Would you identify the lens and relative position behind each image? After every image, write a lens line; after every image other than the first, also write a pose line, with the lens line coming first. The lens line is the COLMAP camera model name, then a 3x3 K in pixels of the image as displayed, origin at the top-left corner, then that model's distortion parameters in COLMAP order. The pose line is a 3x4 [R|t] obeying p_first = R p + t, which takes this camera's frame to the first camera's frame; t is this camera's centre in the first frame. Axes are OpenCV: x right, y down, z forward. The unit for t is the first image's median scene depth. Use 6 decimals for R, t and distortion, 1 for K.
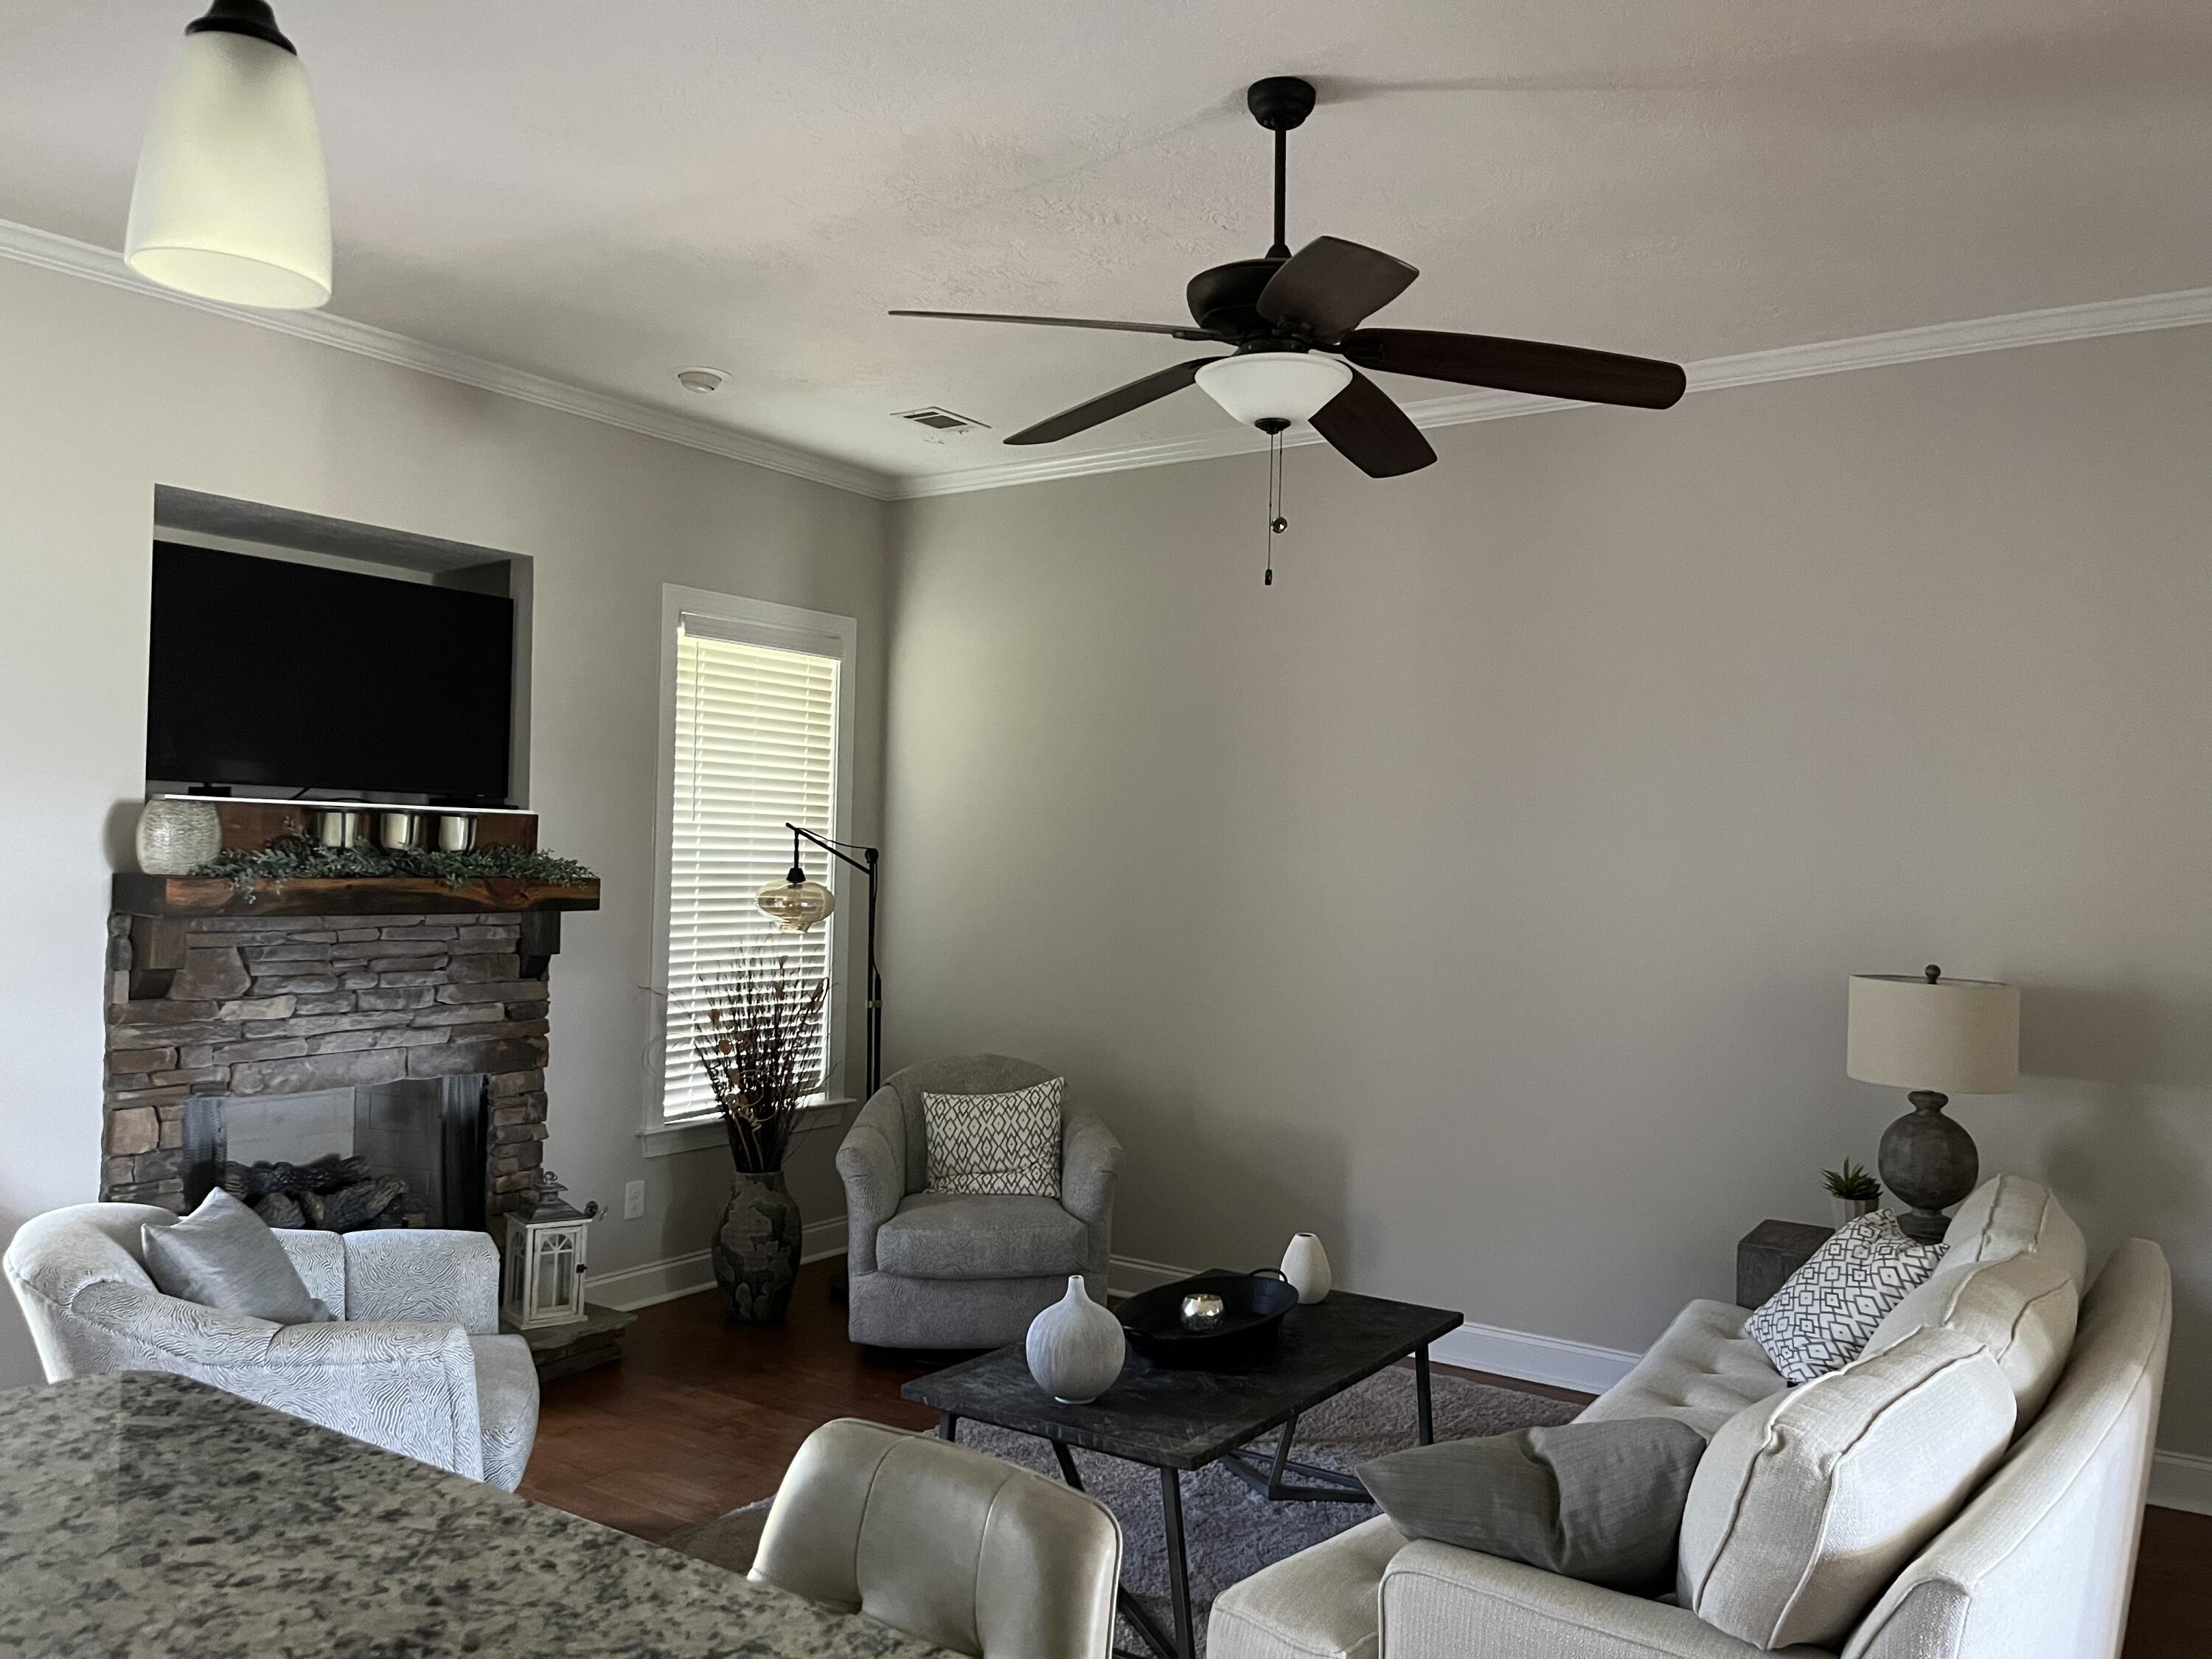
lens RADIAL K [[1676.3, 0, 1120.1], [0, 1676.3, 822.1], [0, 0, 1]] dist [0.052947, -0.079732]
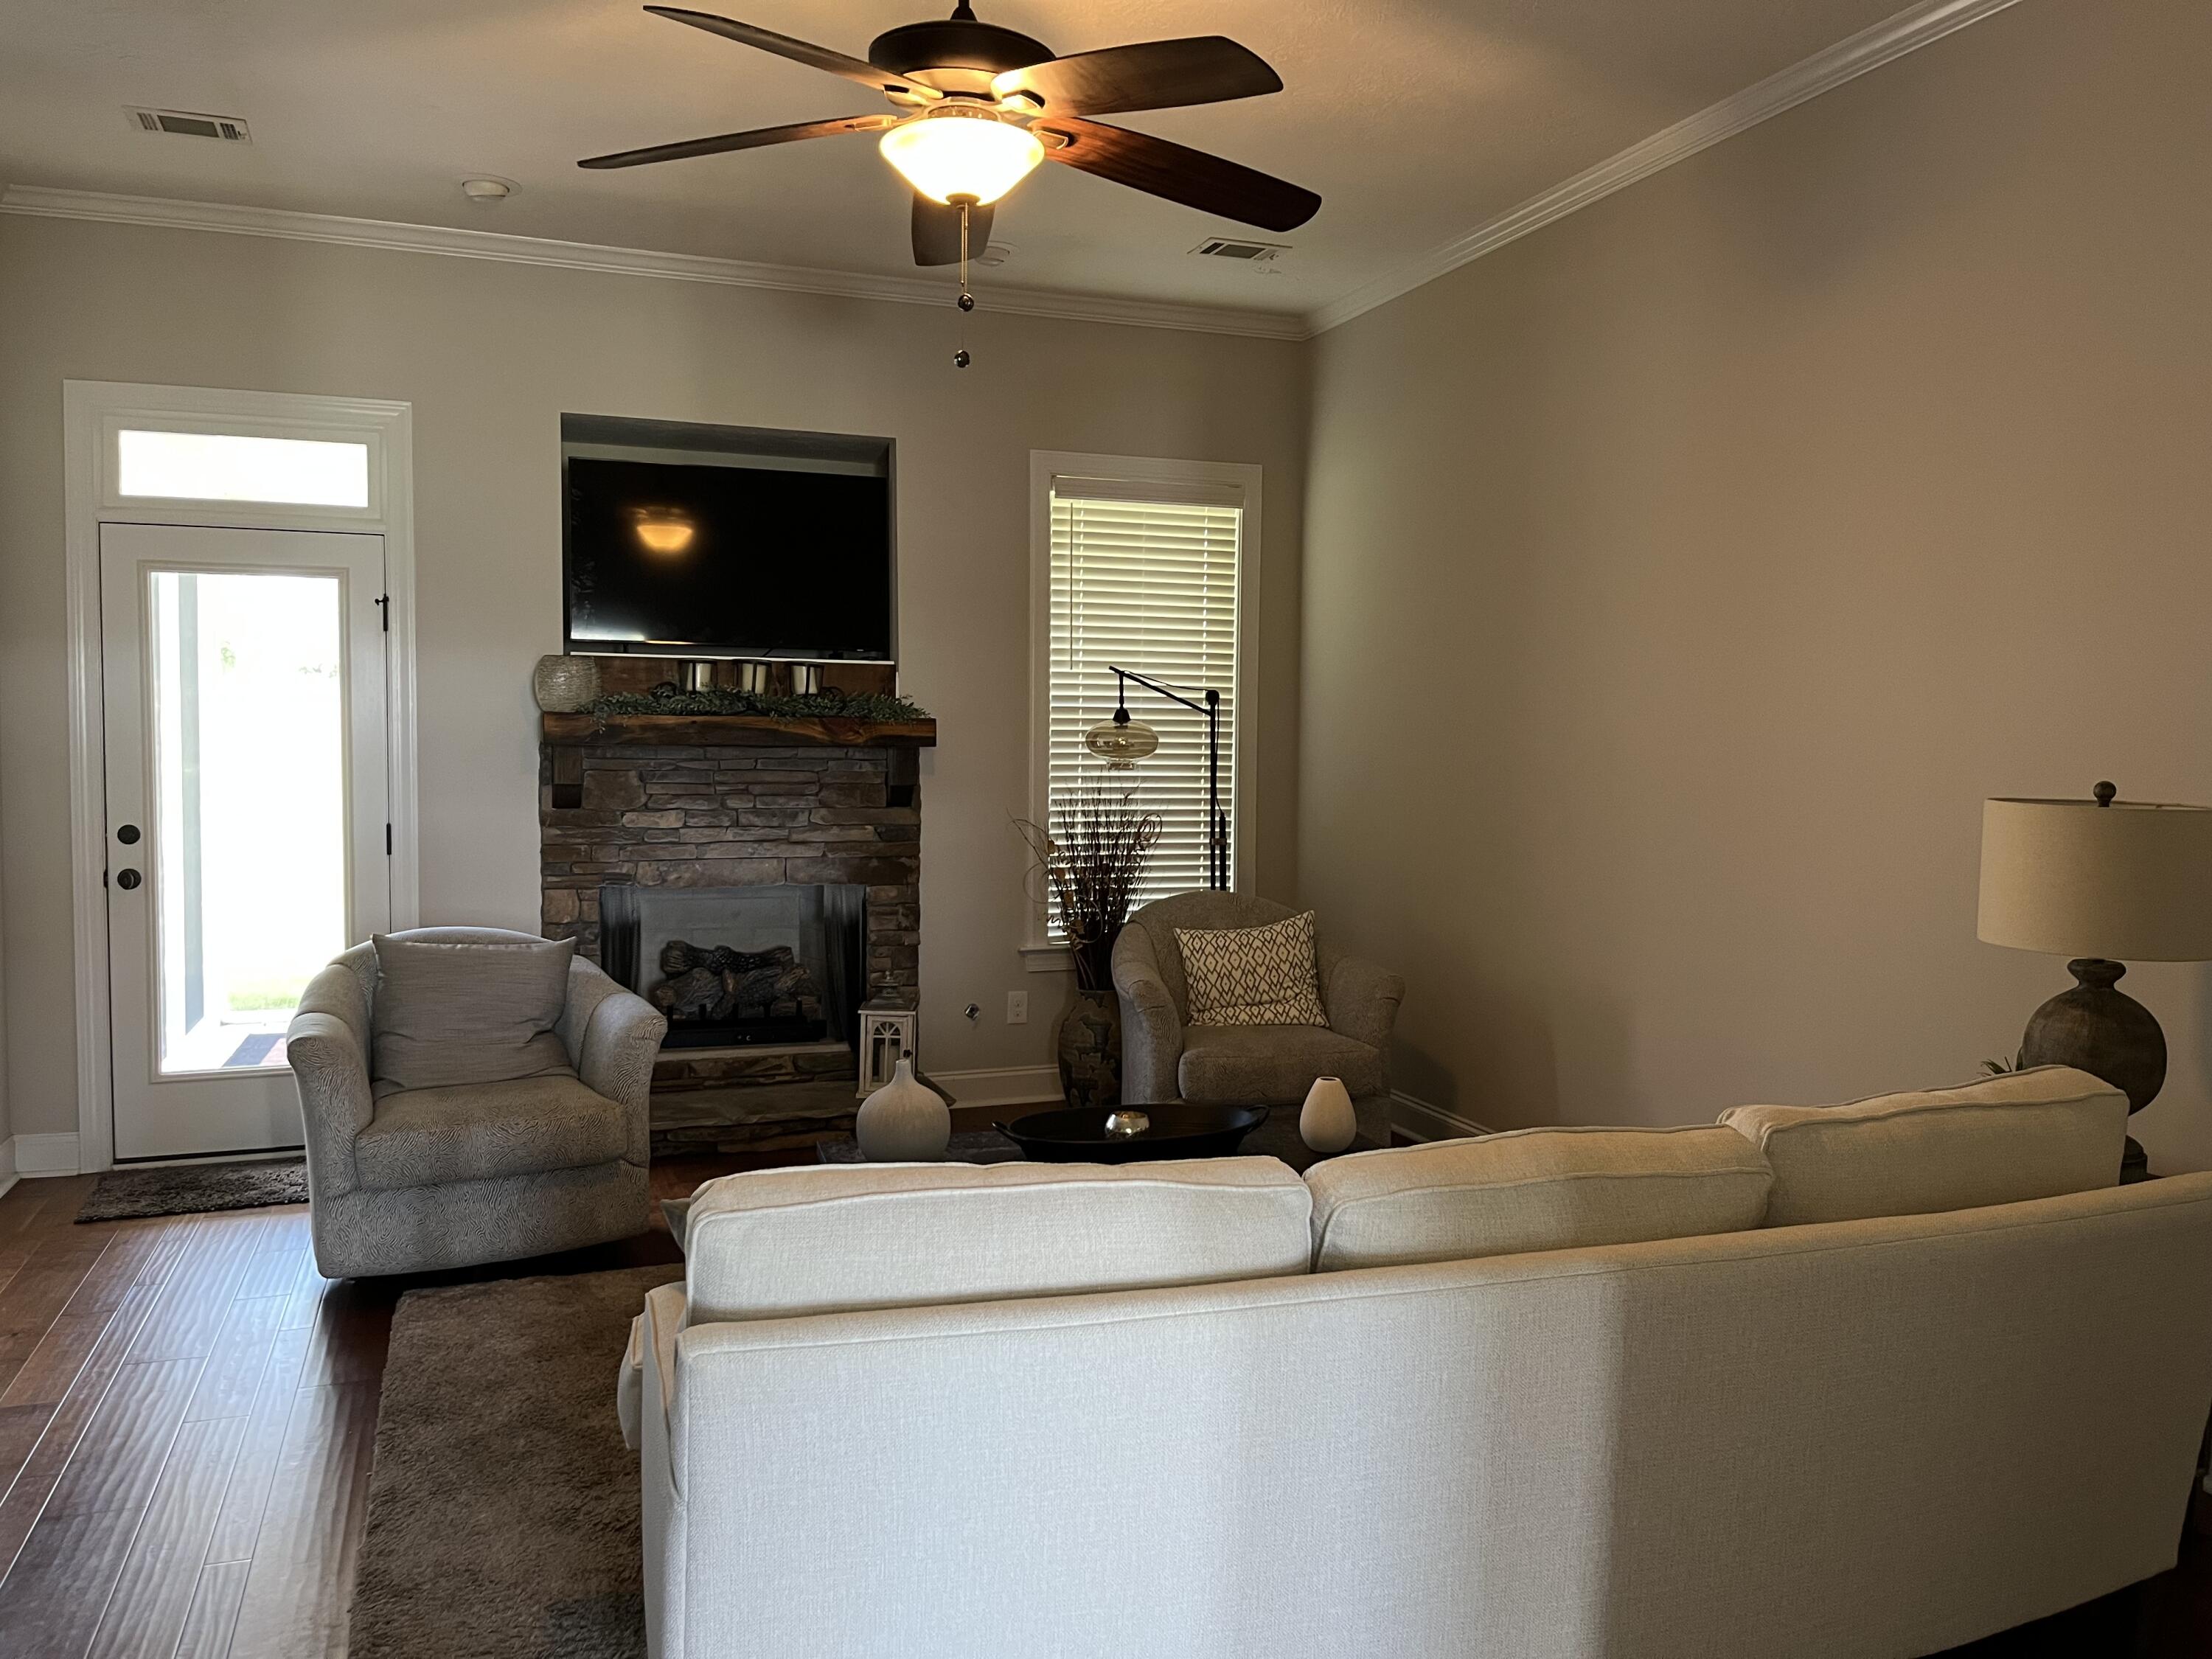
lens RADIAL K [[1676.3, 0, 1119.7], [0, 1676.3, 826.1], [0, 0, 1]] dist [0.052947, -0.079732]
pose [[0.817299, 0.016433, -0.575979, 0.467225], [0.020570, 0.998124, 0.057665, 0.045027], [0.575846, -0.058978, 0.815428, 0.150276]]
